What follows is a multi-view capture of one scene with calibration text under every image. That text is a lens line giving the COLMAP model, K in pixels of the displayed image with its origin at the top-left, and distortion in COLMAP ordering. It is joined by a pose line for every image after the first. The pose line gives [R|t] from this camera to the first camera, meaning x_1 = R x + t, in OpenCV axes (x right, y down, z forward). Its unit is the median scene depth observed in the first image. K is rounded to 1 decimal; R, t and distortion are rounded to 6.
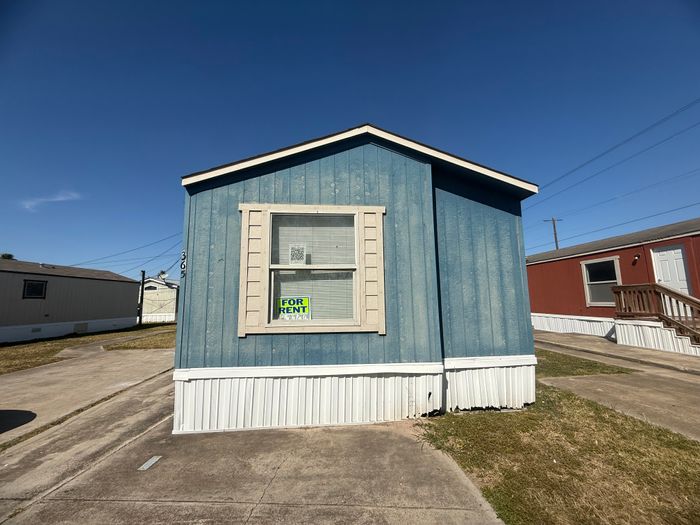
lens RADIAL K [[278.7, 0, 353.6], [0, 278.7, 262.0], [0, 0, 1]] dist [-0.000026, 0.000066]
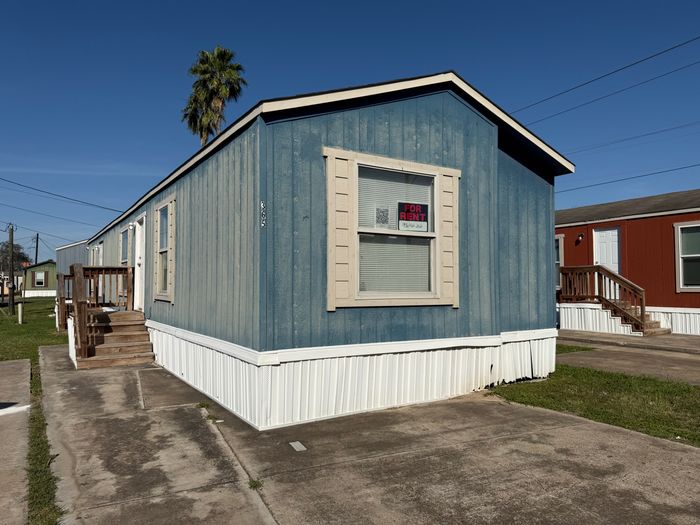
lens RADIAL K [[498.4, 0, 347.7], [0, 498.4, 262.3], [0, 0, 1]] dist [0.050883, -0.028351]
pose [[0.887872, 0.032117, 0.458969, -0.996343], [-0.072203, 0.994927, 0.070056, 0.012929], [-0.454390, -0.095340, 0.885686, -0.318084]]
